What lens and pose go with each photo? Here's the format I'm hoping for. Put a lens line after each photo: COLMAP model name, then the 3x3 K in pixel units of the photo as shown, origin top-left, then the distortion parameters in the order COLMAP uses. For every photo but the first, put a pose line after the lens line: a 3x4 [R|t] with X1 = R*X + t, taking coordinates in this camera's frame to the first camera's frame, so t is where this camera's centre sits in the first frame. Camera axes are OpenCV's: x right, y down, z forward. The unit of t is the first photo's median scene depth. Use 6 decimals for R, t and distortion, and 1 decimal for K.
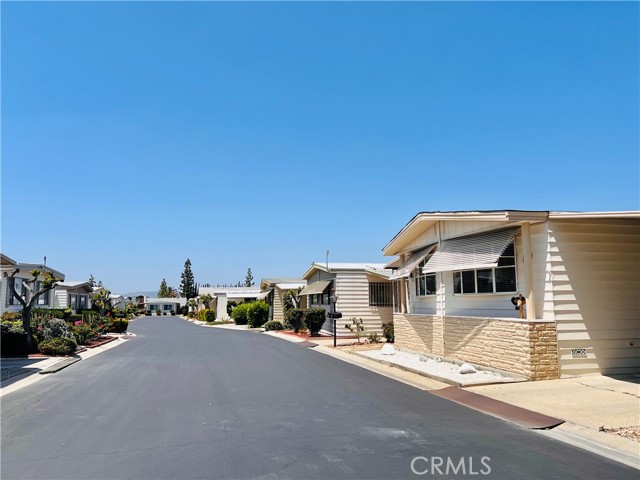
lens RADIAL K [[476.7, 0, 320.3], [0, 476.7, 238.5], [0, 0, 1]] dist [0.023190, -0.009365]
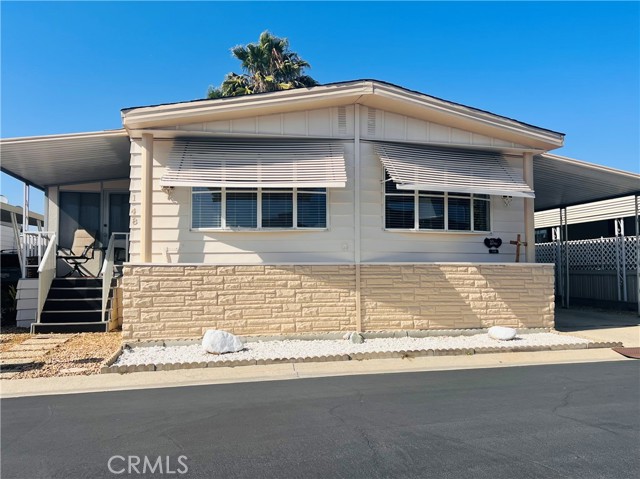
lens RADIAL K [[529.3, 0, 318.1], [0, 529.3, 240.7], [0, 0, 1]] dist [0.042519, -0.003416]
pose [[0.020740, 0.068819, 0.997414, -0.449093], [-0.132198, 0.989057, -0.065493, 0.202856], [-0.991006, -0.130497, 0.029611, 1.141807]]
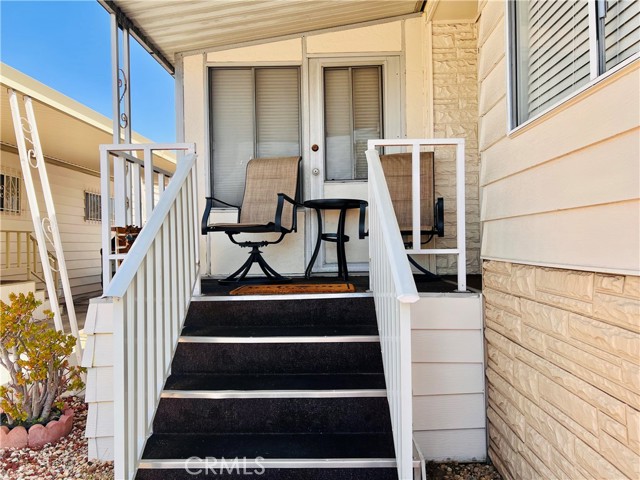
lens RADIAL K [[476.7, 0, 317.9], [0, 476.7, 239.5], [0, 0, 1]] dist [0.023190, -0.009365]
pose [[0.266159, 0.025686, 0.963587, 0.218405], [-0.119399, 0.992825, 0.006514, 0.227915], [-0.956506, -0.116785, 0.267316, 1.475822]]
